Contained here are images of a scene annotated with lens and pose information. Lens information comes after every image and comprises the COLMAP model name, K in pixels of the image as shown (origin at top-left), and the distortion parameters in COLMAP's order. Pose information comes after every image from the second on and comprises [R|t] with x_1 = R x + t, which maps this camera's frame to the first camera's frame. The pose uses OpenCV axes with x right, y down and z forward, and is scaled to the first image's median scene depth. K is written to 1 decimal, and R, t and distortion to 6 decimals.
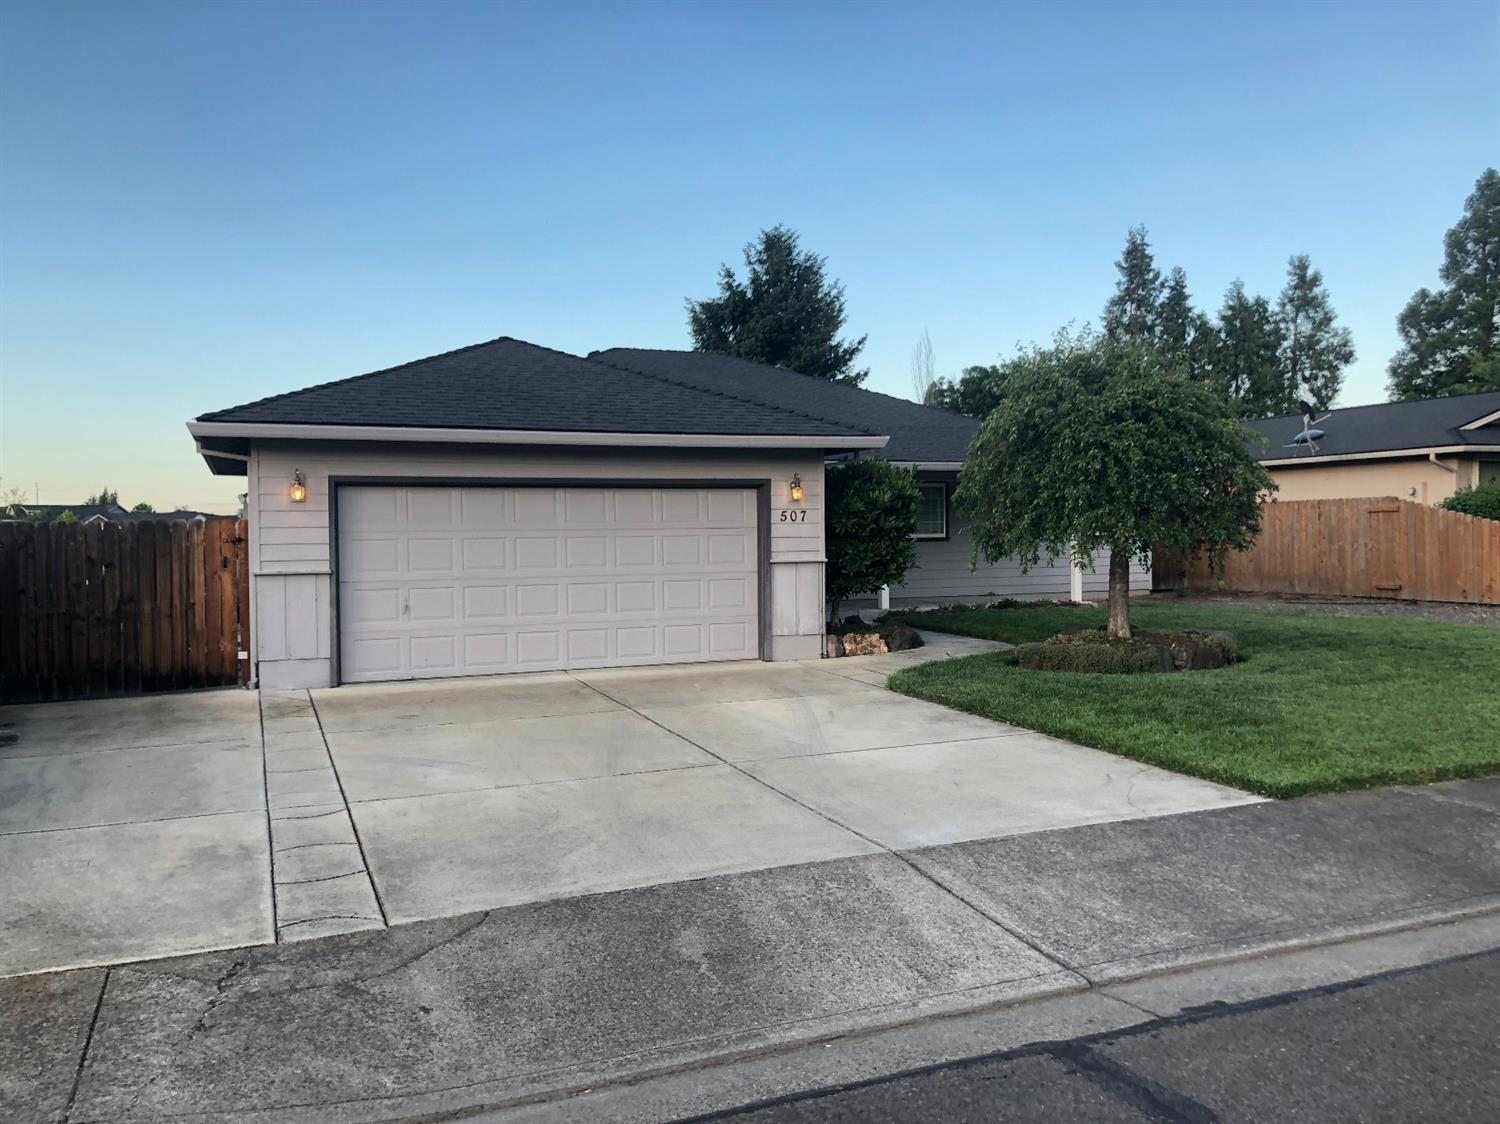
lens RADIAL K [[1240.1, 0, 750.0], [0, 1240.1, 562.0], [0, 0, 1]] dist [0.042974, -0.079995]
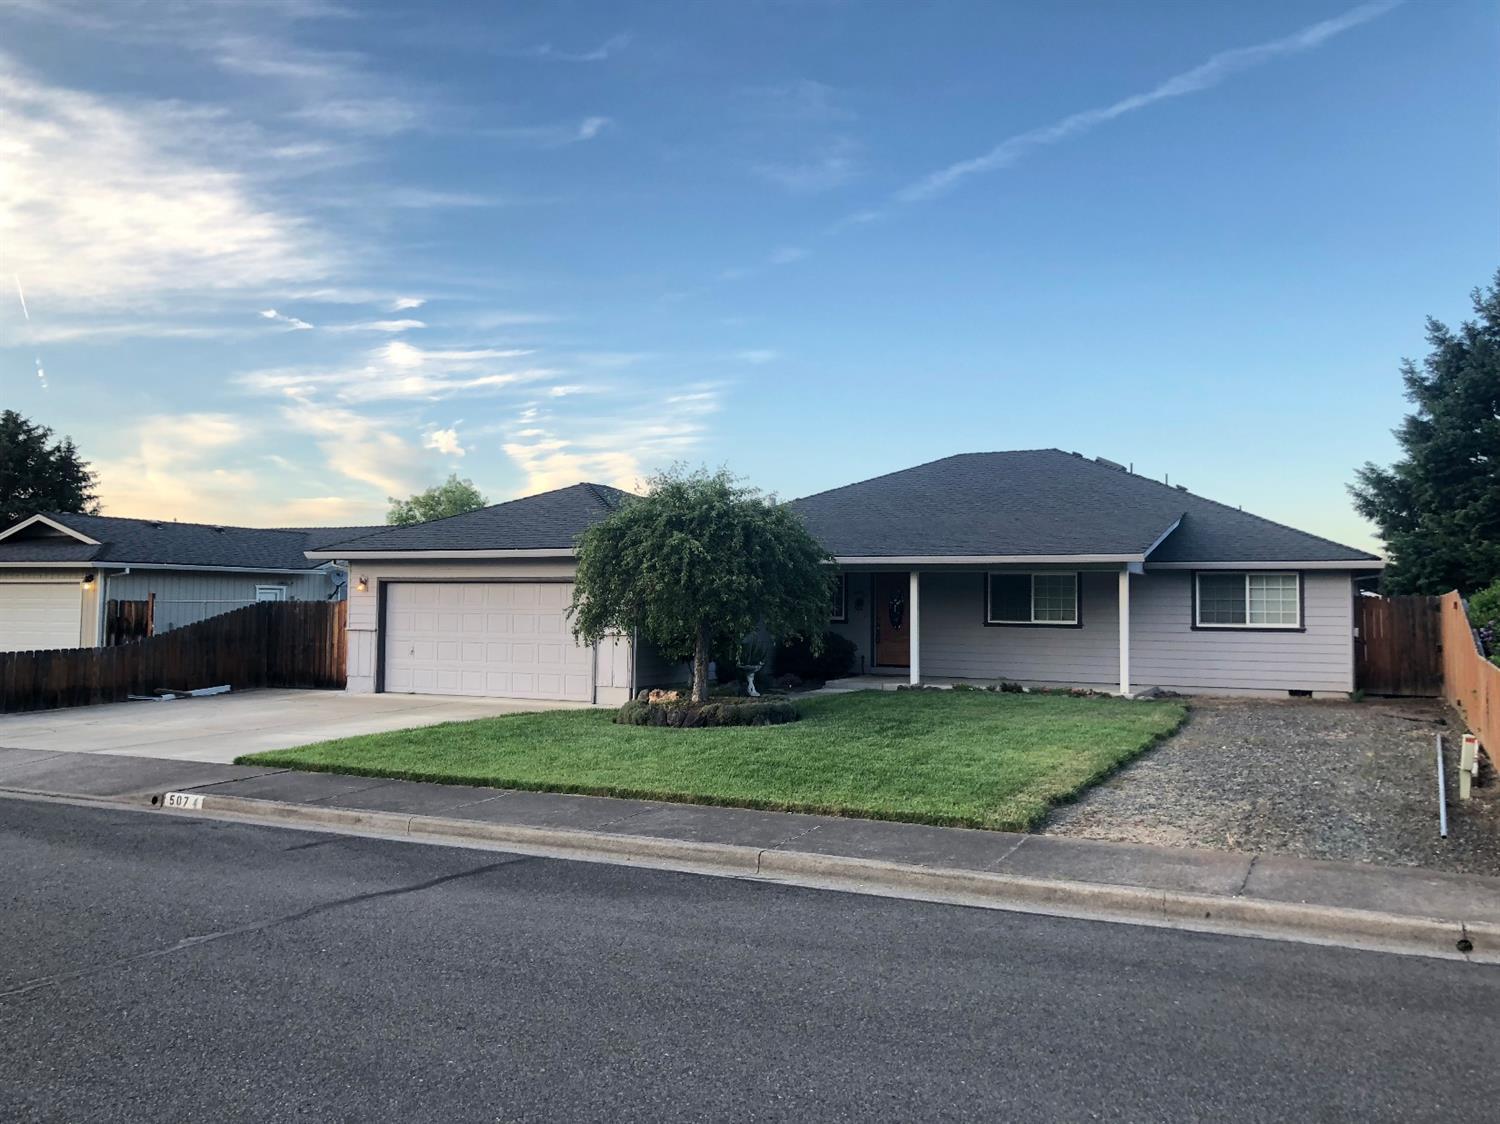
lens RADIAL K [[1240.1, 0, 750.0], [0, 1240.1, 562.0], [0, 0, 1]] dist [0.042974, -0.079995]
pose [[0.645530, -0.008805, -0.763685, 1.339130], [-0.035112, 0.998534, -0.041192, -0.034327], [0.762928, 0.053405, 0.644274, 0.215487]]
